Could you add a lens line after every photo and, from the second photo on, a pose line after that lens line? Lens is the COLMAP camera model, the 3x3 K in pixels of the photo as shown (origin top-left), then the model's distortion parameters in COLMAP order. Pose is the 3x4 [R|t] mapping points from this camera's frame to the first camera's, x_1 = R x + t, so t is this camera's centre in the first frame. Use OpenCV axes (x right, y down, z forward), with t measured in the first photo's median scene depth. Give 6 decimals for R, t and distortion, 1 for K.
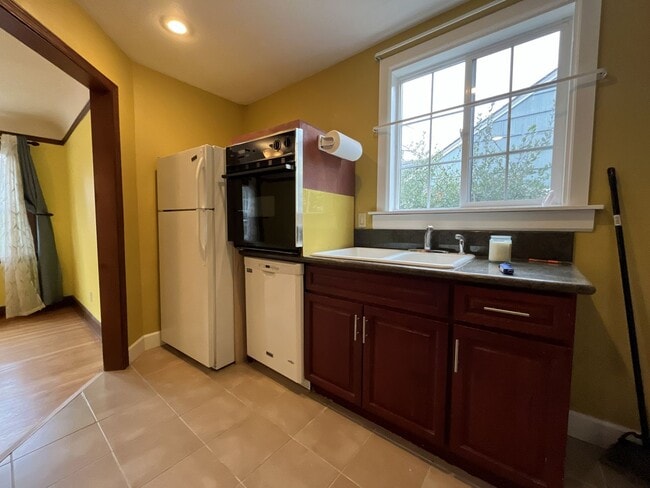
lens RADIAL K [[262.2, 0, 325.4], [0, 262.2, 243.3], [0, 0, 1]] dist [-0.001738, -0.001106]
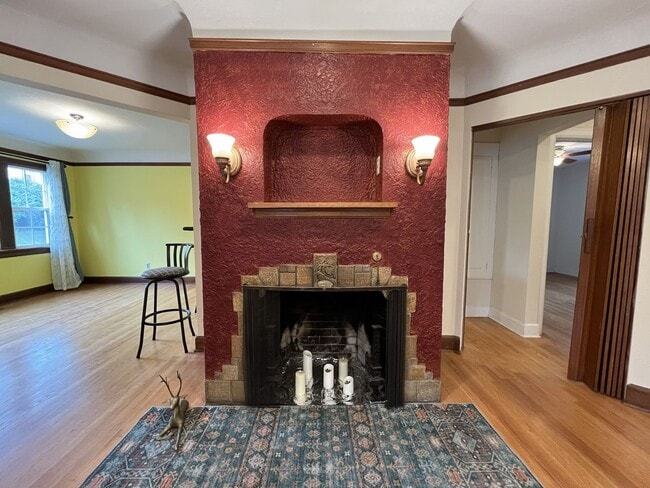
lens RADIAL K [[262.2, 0, 325.2], [0, 262.2, 242.8], [0, 0, 1]] dist [-0.001738, -0.001106]
pose [[0.777492, -0.052025, 0.626737, -1.624745], [0.041769, 0.998644, 0.031081, 0.067531], [-0.627504, 0.002013, 0.778611, -1.668425]]
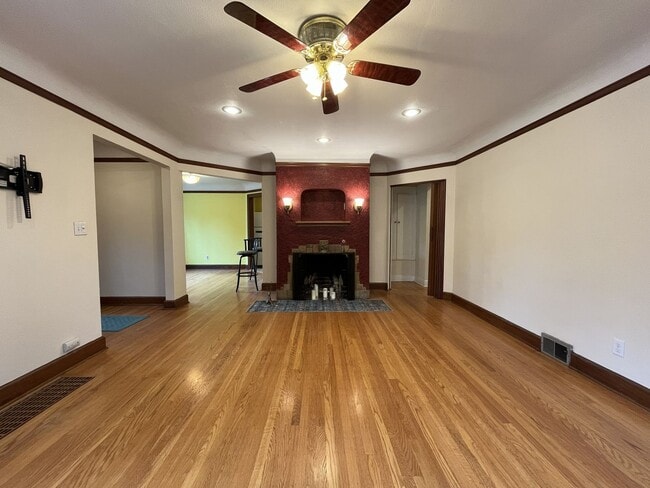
lens RADIAL K [[262.2, 0, 325.0], [0, 262.2, 243.1], [0, 0, 1]] dist [-0.001738, -0.001106]
pose [[0.771649, -0.033979, 0.635140, -2.539315], [0.042987, 0.999075, 0.001223, 0.152613], [-0.634594, 0.026359, 0.772396, -2.777824]]
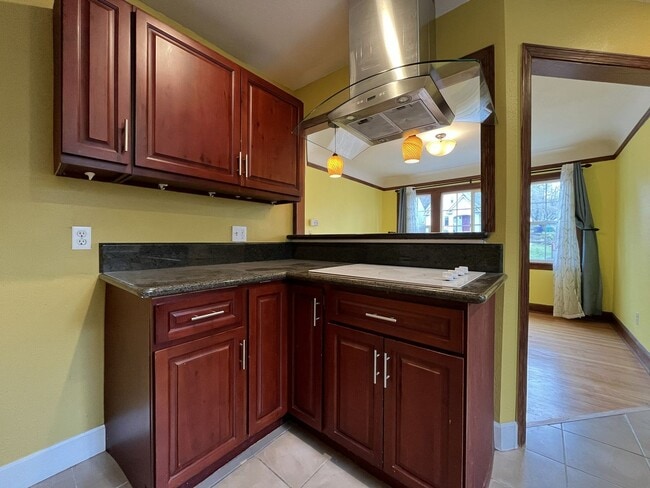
lens RADIAL K [[262.2, 0, 325.2], [0, 262.2, 241.9], [0, 0, 1]] dist [-0.001738, -0.001106]
pose [[-0.024281, 0.008803, -0.999666, 0.030651], [-0.072059, 0.997345, 0.010532, 0.012220], [0.997105, 0.072291, -0.023582, -0.093374]]
